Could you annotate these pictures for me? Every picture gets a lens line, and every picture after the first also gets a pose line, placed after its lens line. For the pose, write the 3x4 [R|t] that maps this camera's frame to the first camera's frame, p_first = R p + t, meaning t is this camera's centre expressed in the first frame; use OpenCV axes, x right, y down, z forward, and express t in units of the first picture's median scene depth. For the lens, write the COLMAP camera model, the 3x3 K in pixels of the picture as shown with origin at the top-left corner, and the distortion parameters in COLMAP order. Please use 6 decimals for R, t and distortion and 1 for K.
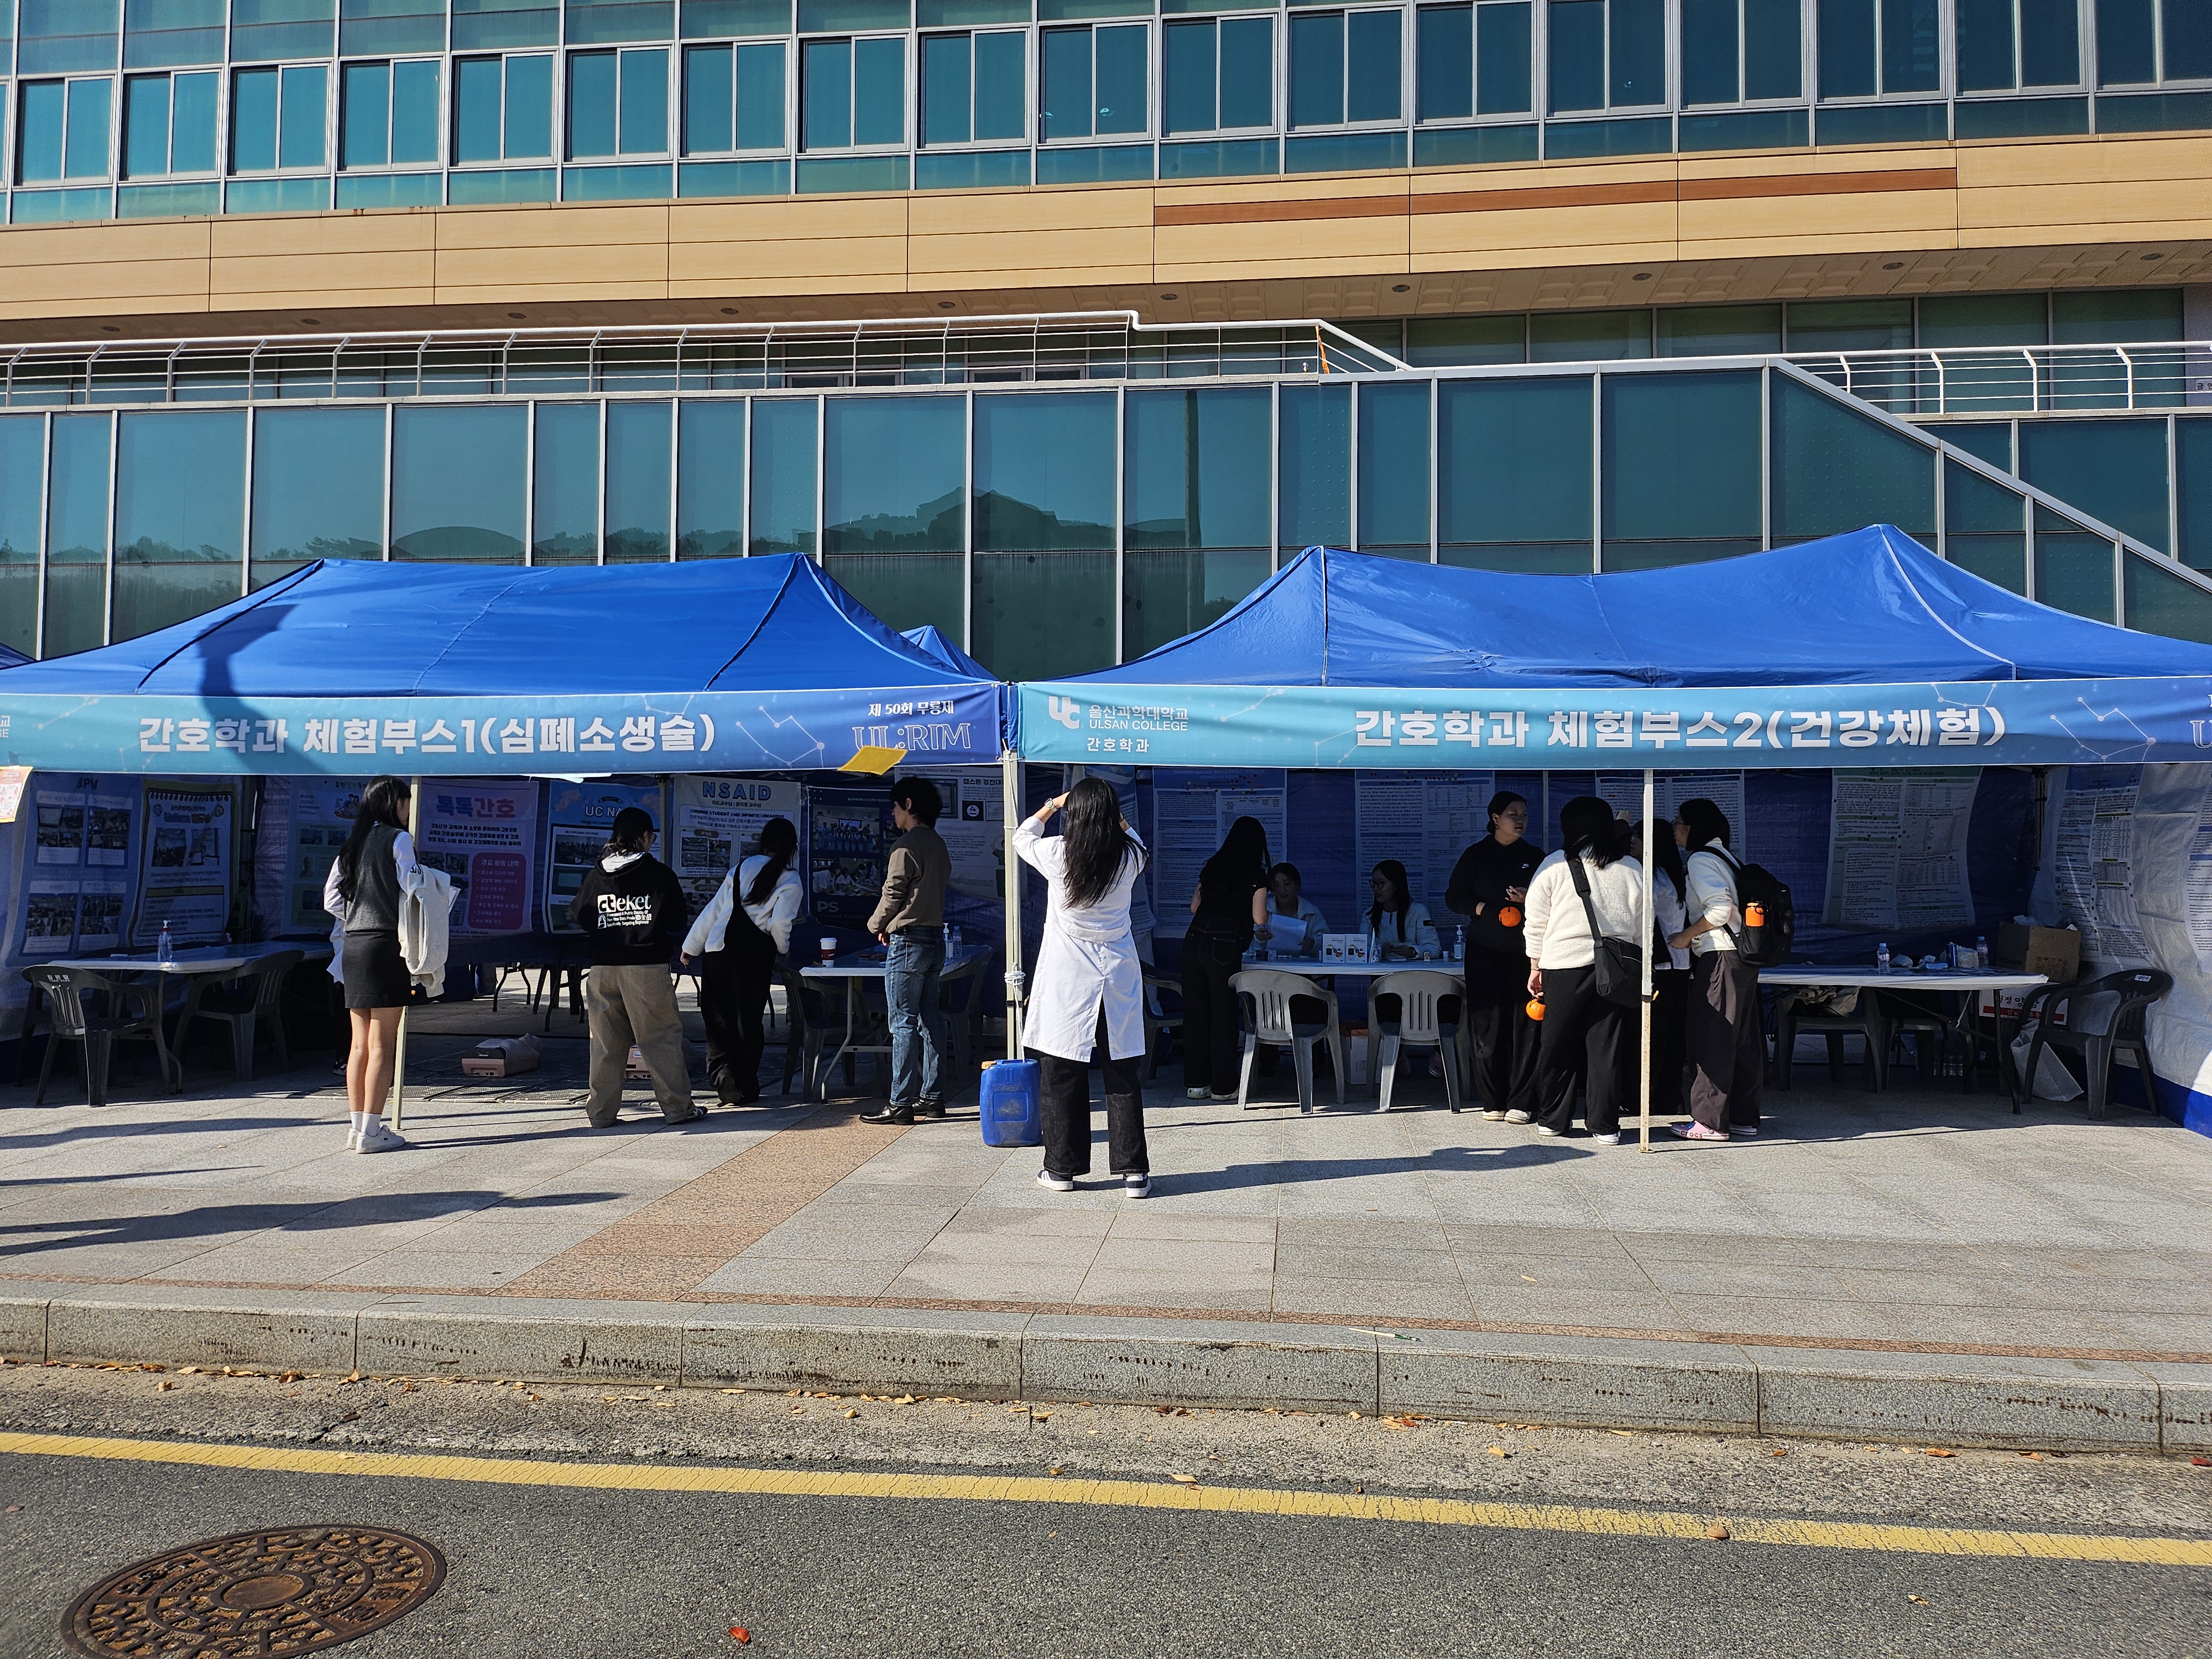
lens RADIAL K [[1592.3, 0, 1113.0], [0, 1592.3, 830.8], [0, 0, 1]] dist [0.014388, 0.000593]
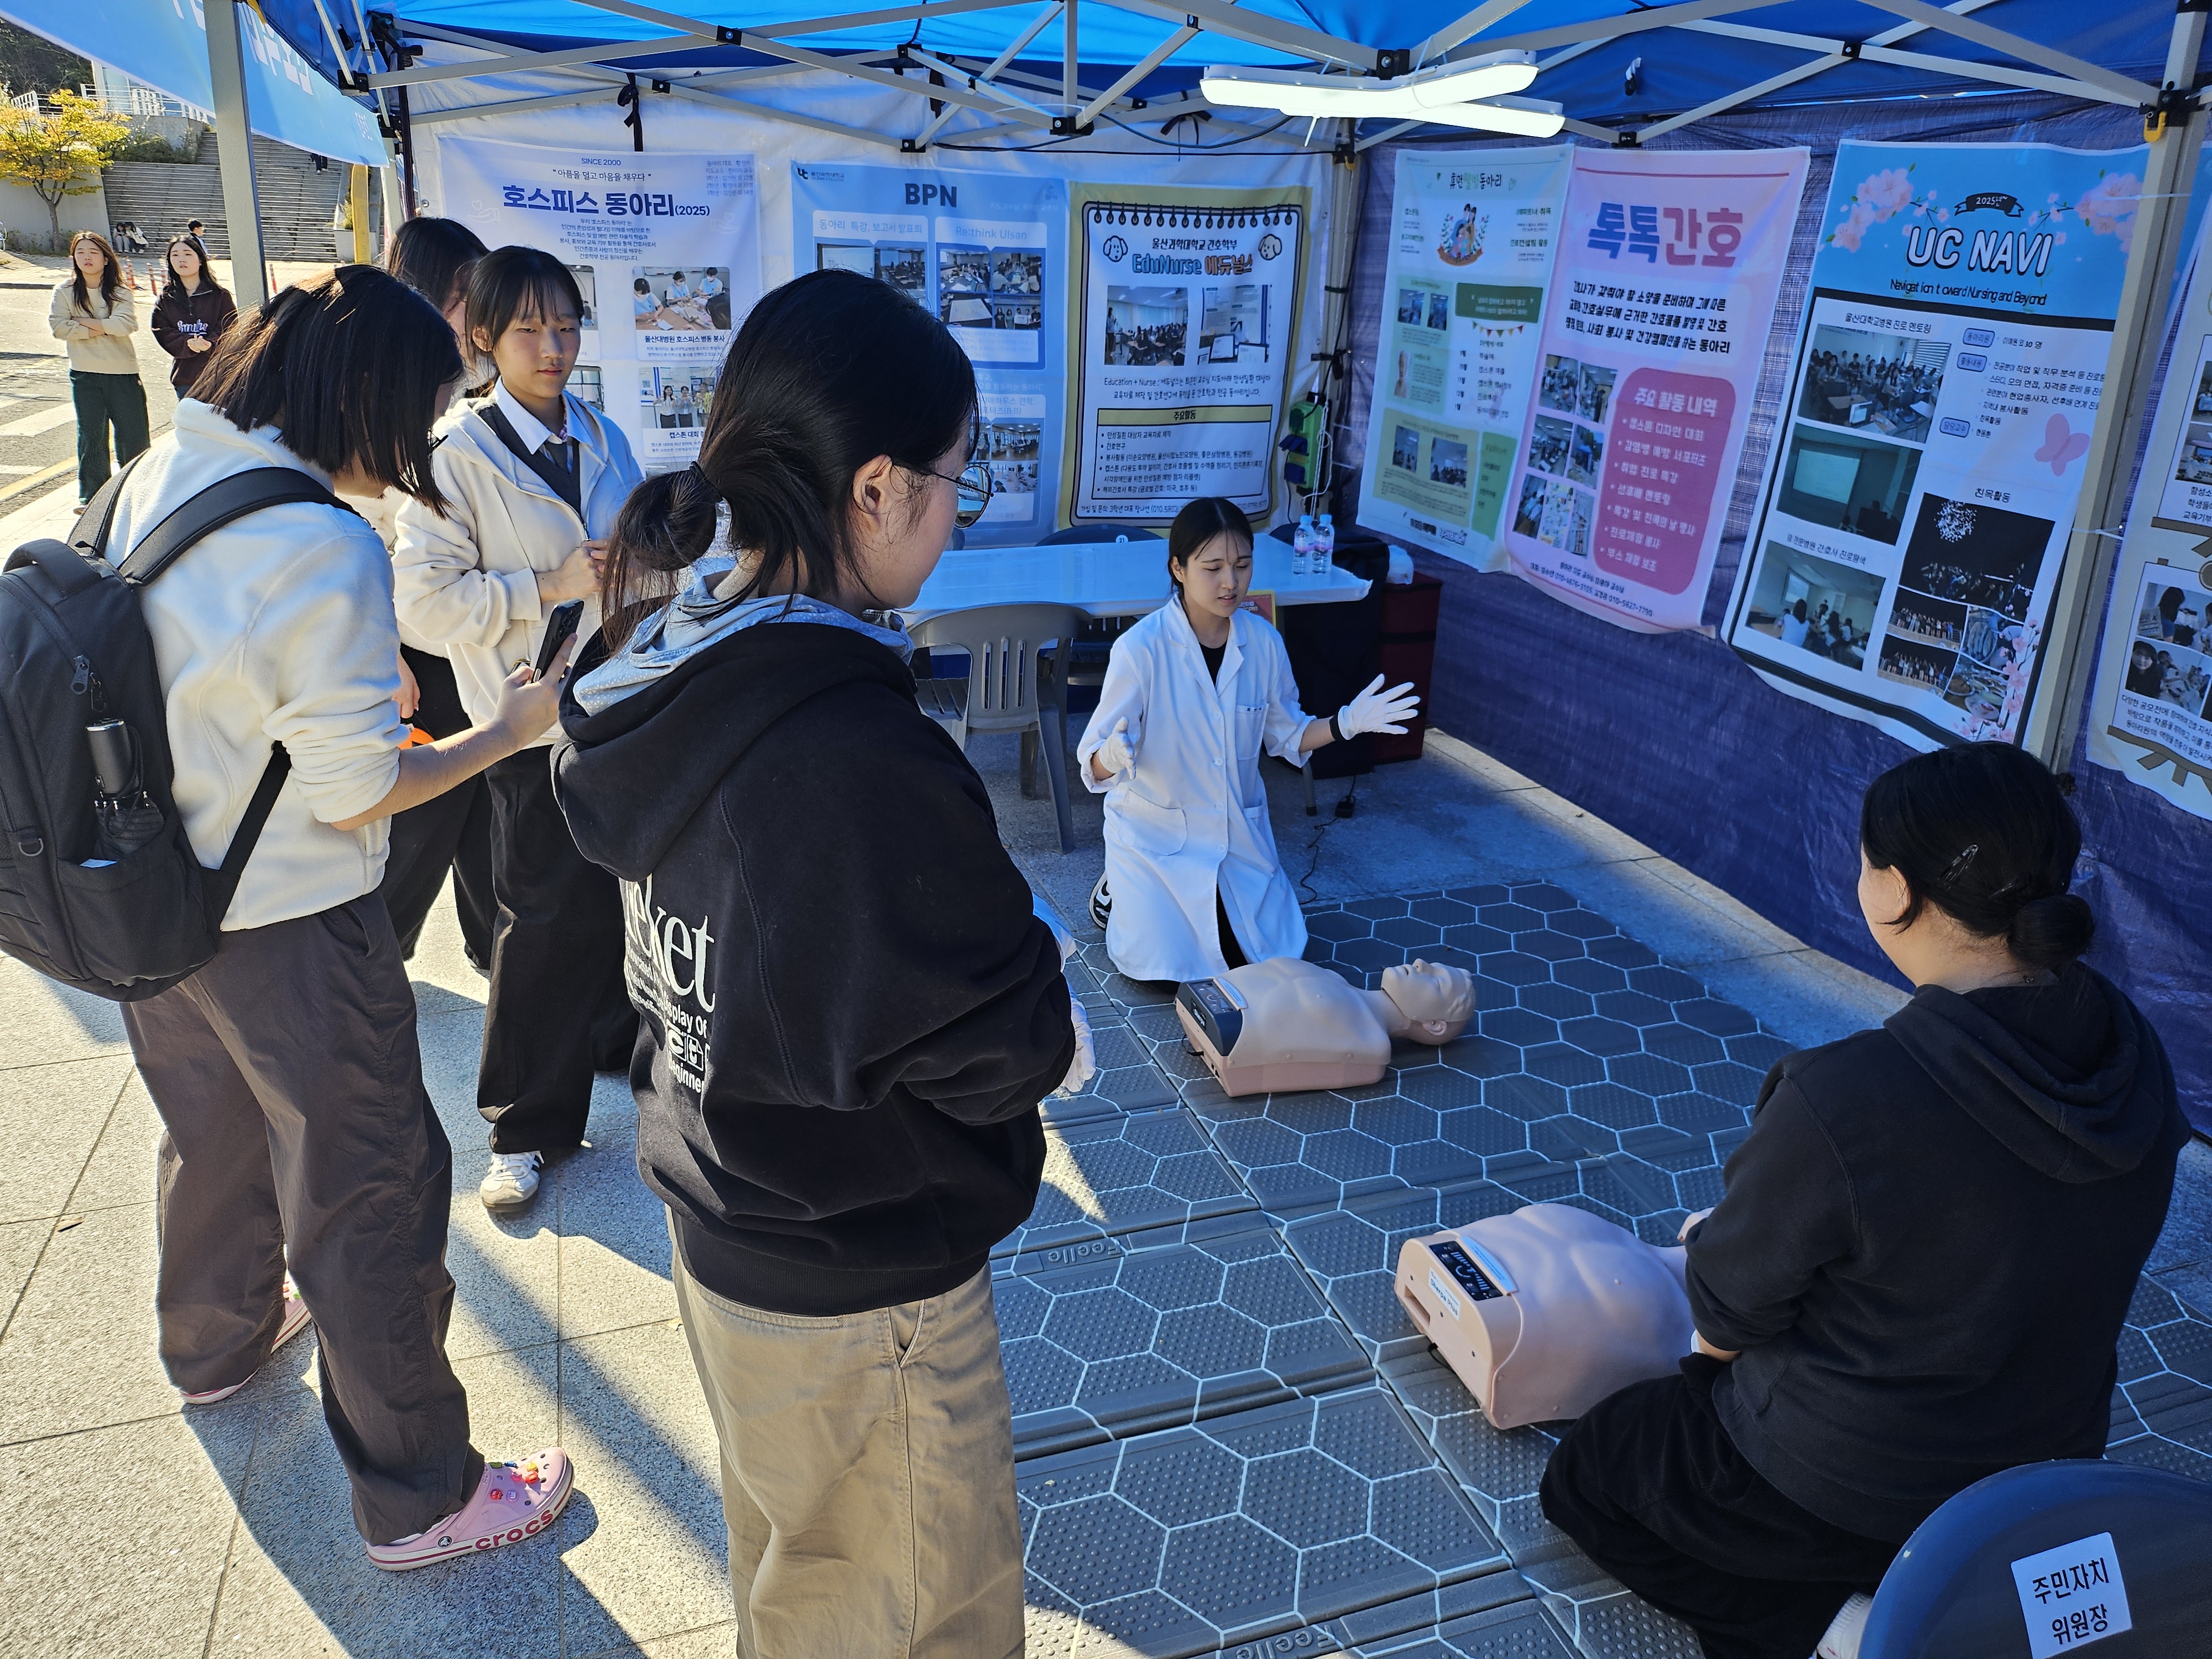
lens RADIAL K [[1592.3, 0, 1109.0], [0, 1592.3, 839.4], [0, 0, 1]] dist [0.014388, 0.000593]
pose [[0.472816, 0.303916, -0.827091, -0.118968], [-0.001698, 0.938951, 0.344048, -0.010632], [0.881159, -0.161267, 0.444467, 0.716179]]
